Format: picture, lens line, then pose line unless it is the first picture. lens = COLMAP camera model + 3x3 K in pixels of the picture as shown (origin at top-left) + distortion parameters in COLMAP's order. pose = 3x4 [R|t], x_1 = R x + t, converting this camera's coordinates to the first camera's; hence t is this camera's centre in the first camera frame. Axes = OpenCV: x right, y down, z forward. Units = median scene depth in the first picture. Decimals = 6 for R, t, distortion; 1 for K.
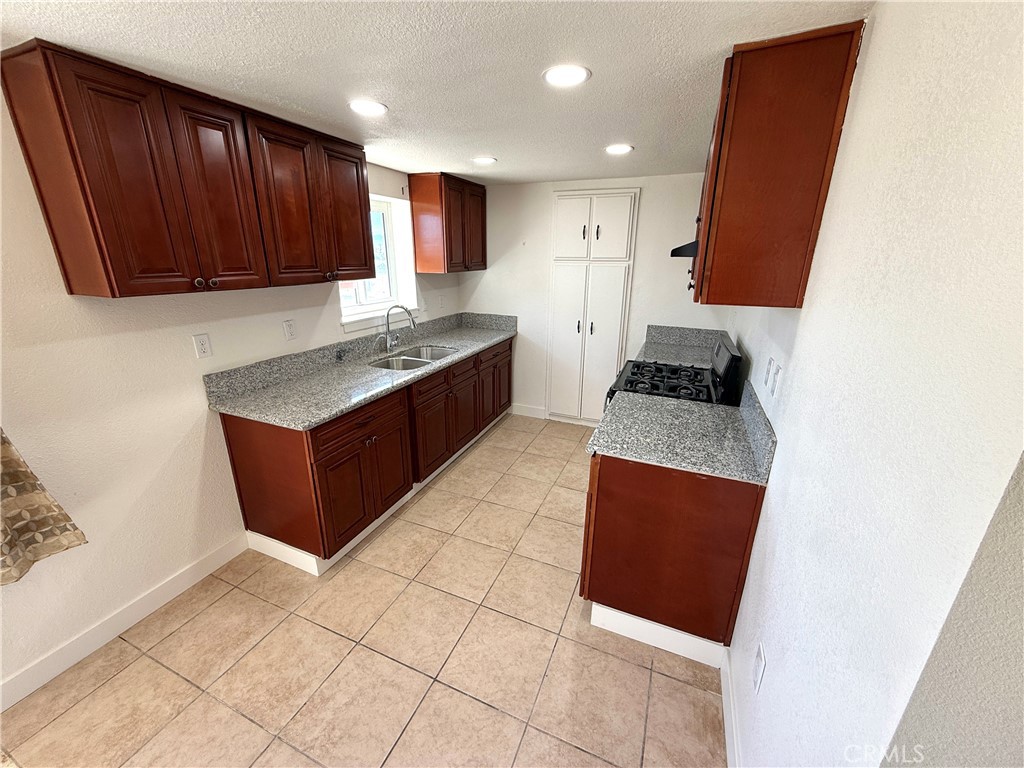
lens RADIAL K [[406.7, 0, 509.3], [0, 406.7, 384.2], [0, 0, 1]] dist [0.001654, -0.000359]
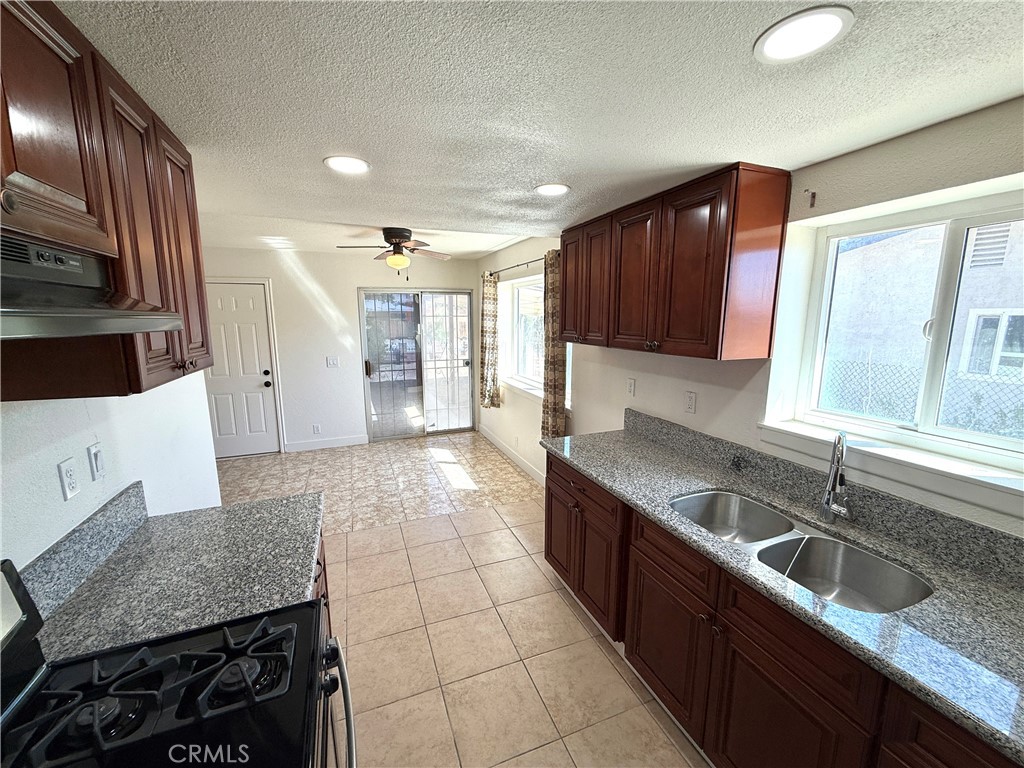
lens RADIAL K [[406.7, 0, 509.9], [0, 406.7, 383.7], [0, 0, 1]] dist [0.001654, -0.000359]
pose [[-0.710079, 0.108711, -0.695679, 0.402928], [-0.218843, 0.905004, 0.364794, -0.440452], [0.669250, 0.411277, -0.618834, 1.353872]]
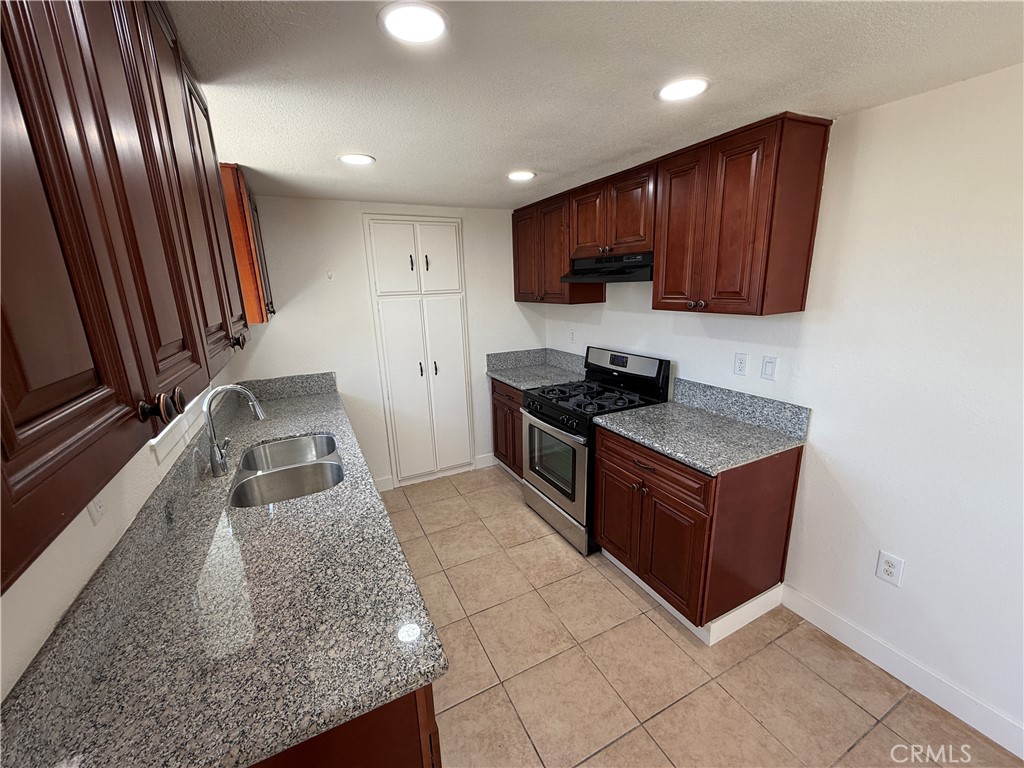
lens RADIAL K [[406.7, 0, 506.6], [0, 406.7, 385.1], [0, 0, 1]] dist [0.001654, -0.000359]
pose [[0.648378, -0.209644, 0.731884, -0.577831], [0.267457, 0.962787, 0.038844, -0.153716], [-0.712792, 0.170561, 0.680321, 0.469830]]
